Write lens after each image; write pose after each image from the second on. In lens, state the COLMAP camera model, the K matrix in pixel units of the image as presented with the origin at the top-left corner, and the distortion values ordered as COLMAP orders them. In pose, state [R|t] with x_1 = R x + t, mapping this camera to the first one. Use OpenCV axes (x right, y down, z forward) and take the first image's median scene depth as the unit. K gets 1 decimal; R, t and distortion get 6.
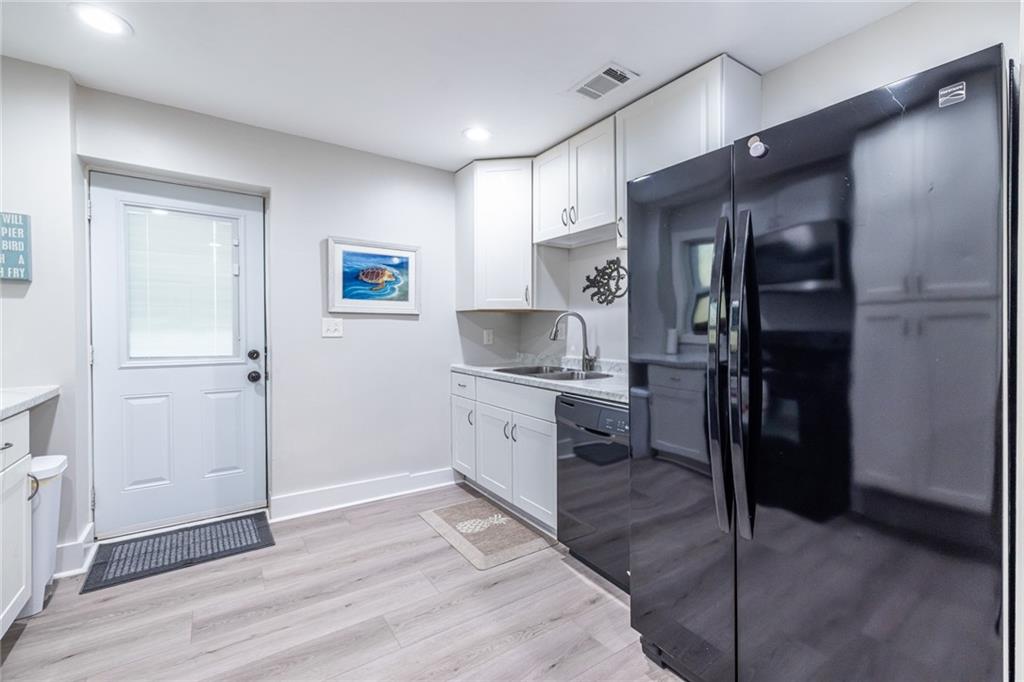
lens RADIAL K [[434.3, 0, 523.7], [0, 434.3, 334.6], [0, 0, 1]] dist [0.000402, 0.000290]
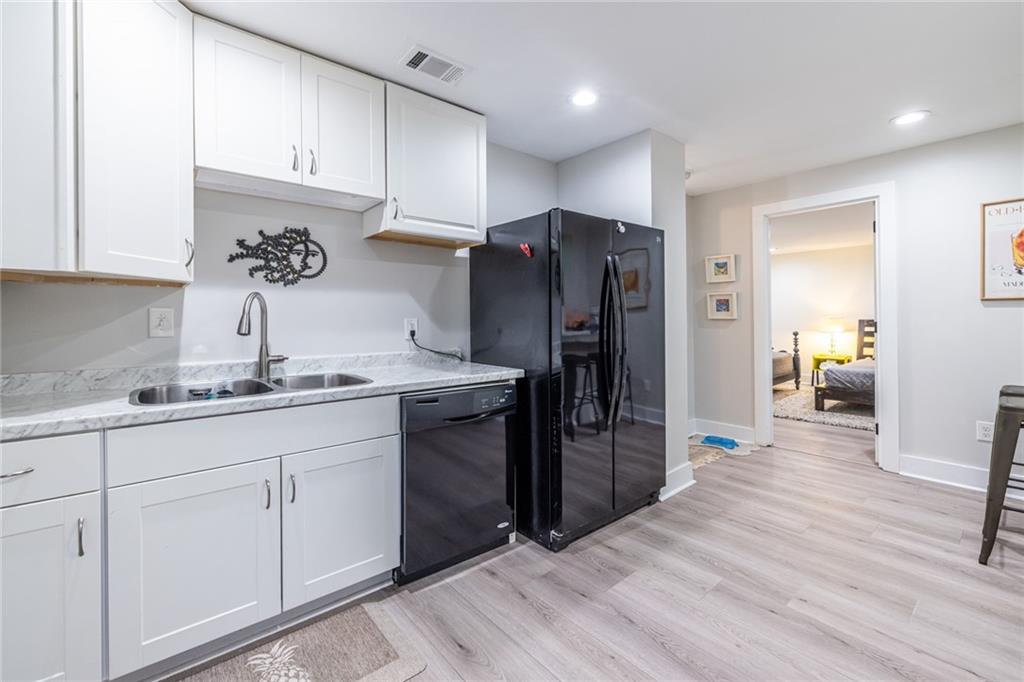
lens RADIAL K [[429.3, 0, 507.5], [0, 429.3, 317.4], [0, 0, 1]] dist [0.000863, 0.000292]
pose [[-0.066714, -0.000623, 0.997772, -0.620936], [0.017973, 0.999837, 0.001826, -0.008329], [-0.997610, 0.018055, -0.066692, 0.714783]]
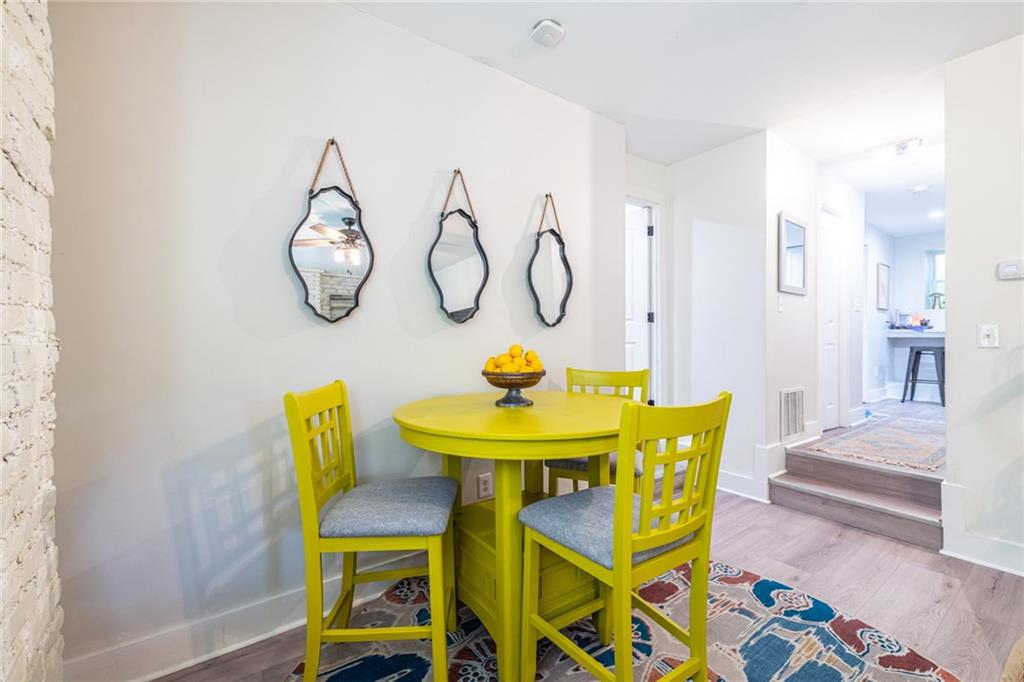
lens RADIAL K [[434.3, 0, 523.7], [0, 434.3, 334.6], [0, 0, 1]] dist [0.000402, 0.000290]
pose [[-0.997627, 0.000738, -0.068843, 2.146226], [-0.000694, 0.999784, 0.020771, 0.054830], [0.068844, 0.020769, -0.997411, 1.510594]]
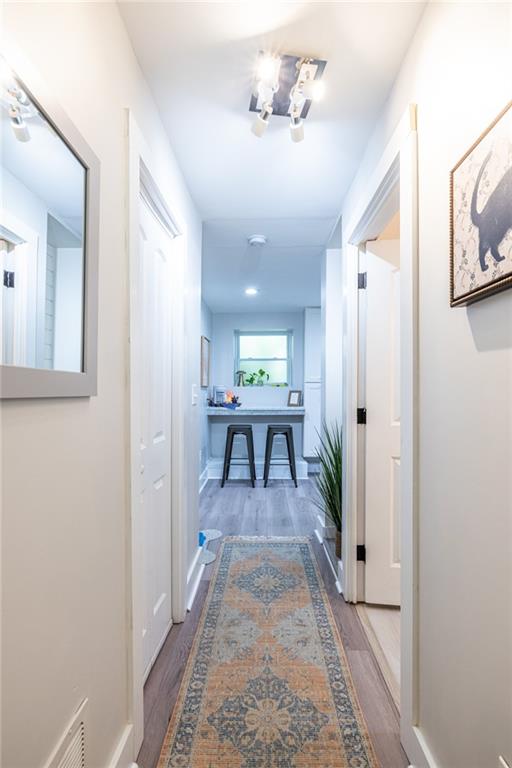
lens RADIAL K [[367.4, 0, 256.0], [0, 367.4, 384.0], [0, 0, 1]] dist [-0.000506, -0.000010]
pose [[-0.581899, -0.013038, -0.813157, 1.485180], [-0.008559, 0.999914, -0.009907, -0.023445], [0.813216, 0.001195, -0.581960, 0.684619]]
